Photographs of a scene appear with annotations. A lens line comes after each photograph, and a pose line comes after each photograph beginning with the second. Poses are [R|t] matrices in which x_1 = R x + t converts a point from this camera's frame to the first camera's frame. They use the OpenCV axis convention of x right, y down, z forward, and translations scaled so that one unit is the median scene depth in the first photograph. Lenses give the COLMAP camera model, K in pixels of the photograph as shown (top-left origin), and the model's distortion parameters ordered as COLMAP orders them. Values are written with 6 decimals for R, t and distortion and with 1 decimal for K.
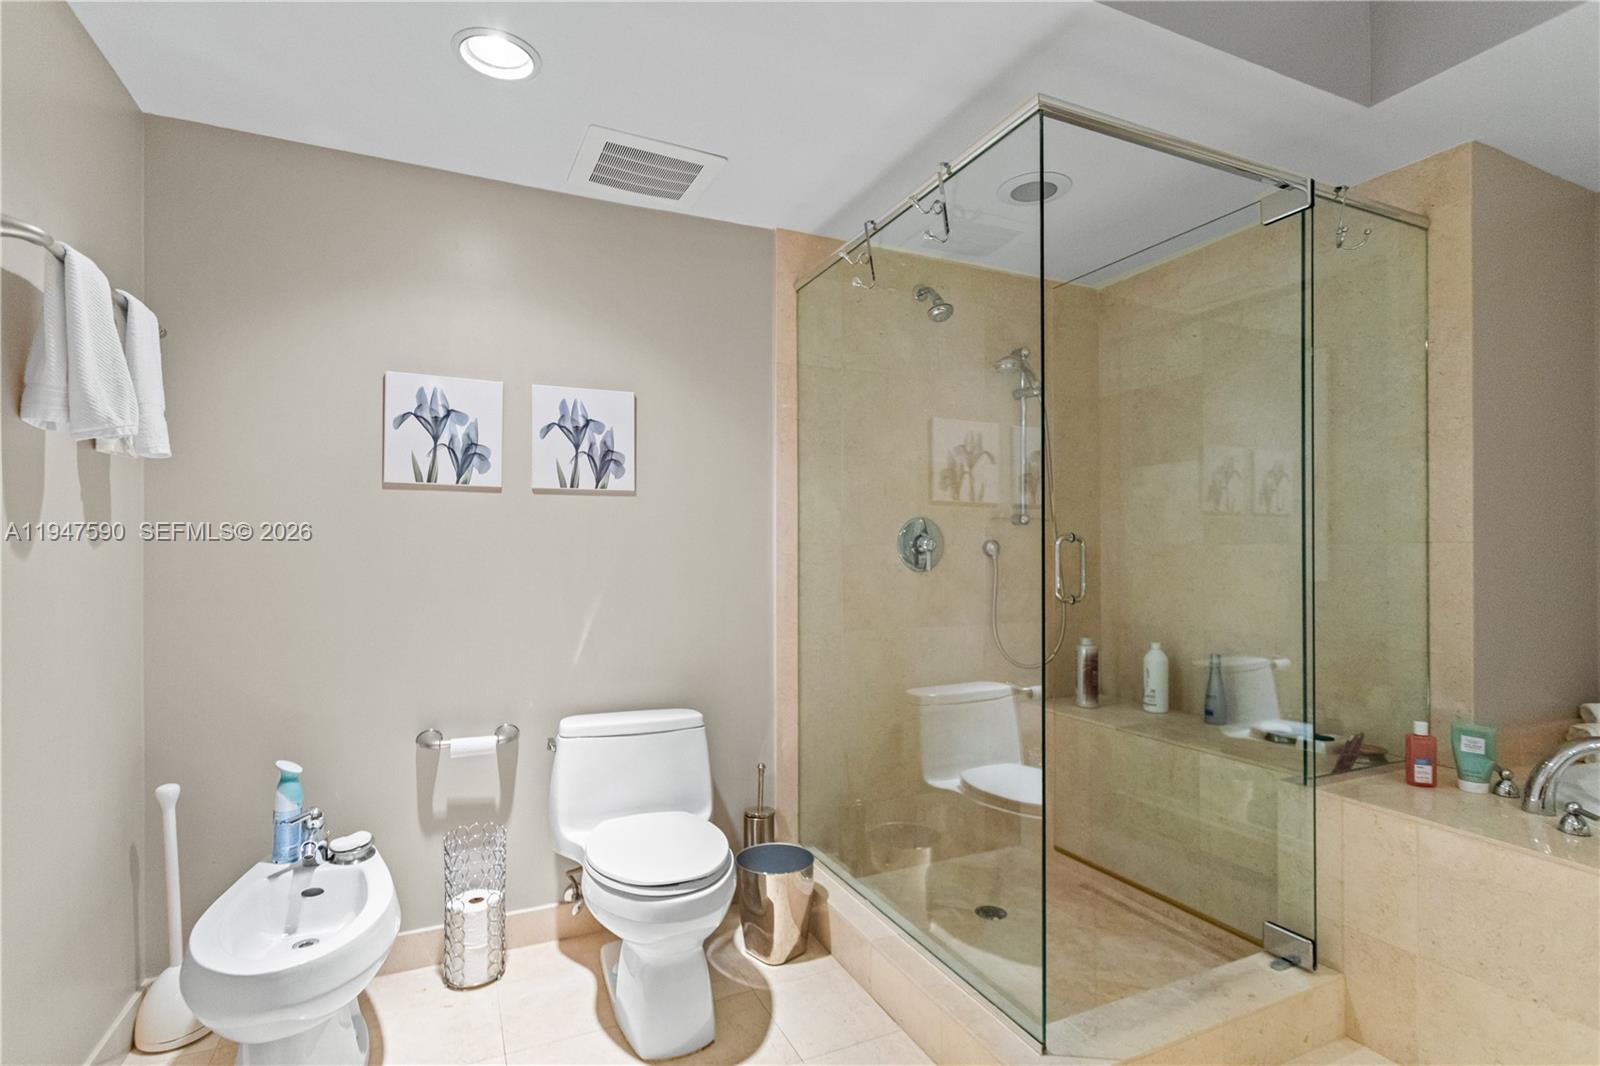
lens RADIAL K [[762.5, 0, 798.6], [0, 762.5, 553.4], [0, 0, 1]] dist [-0.001623, -0.000753]
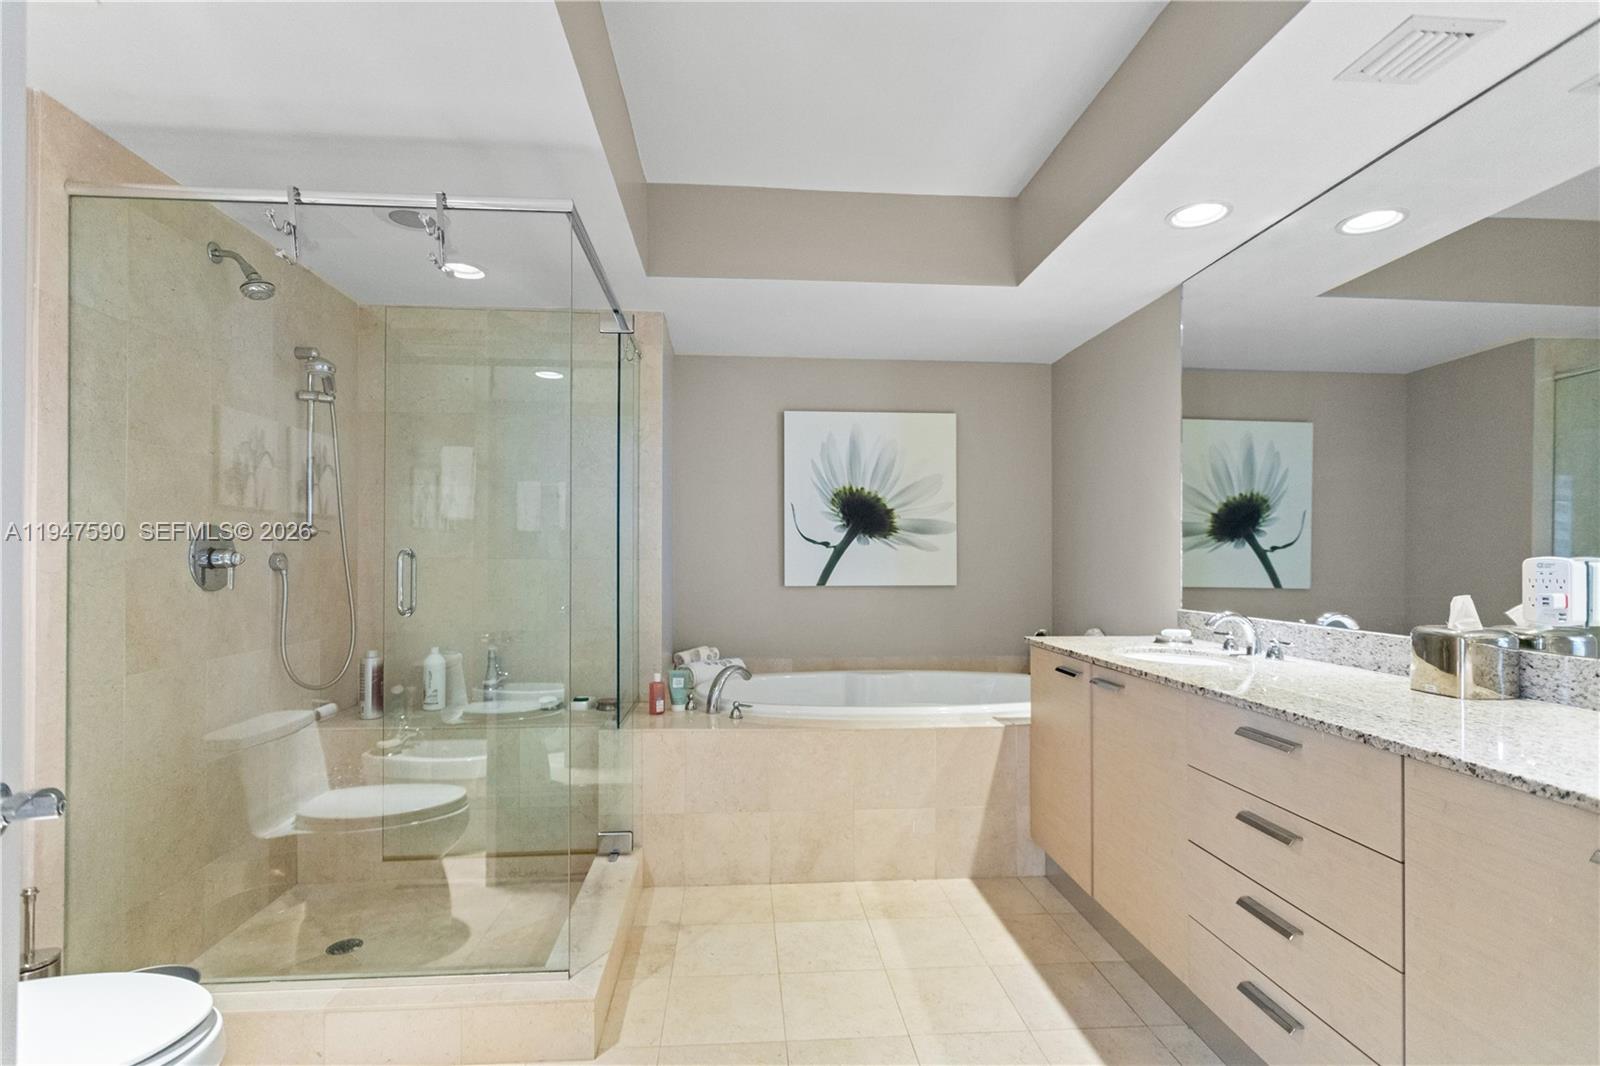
lens RADIAL K [[762.5, 0, 798.6], [0, 762.5, 553.4], [0, 0, 1]] dist [-0.001623, -0.000753]
pose [[0.343474, 0.008426, 0.939124, -0.424195], [-0.001612, 0.999964, -0.008382, -0.011210], [-0.939161, 0.001365, 0.343475, 0.134995]]
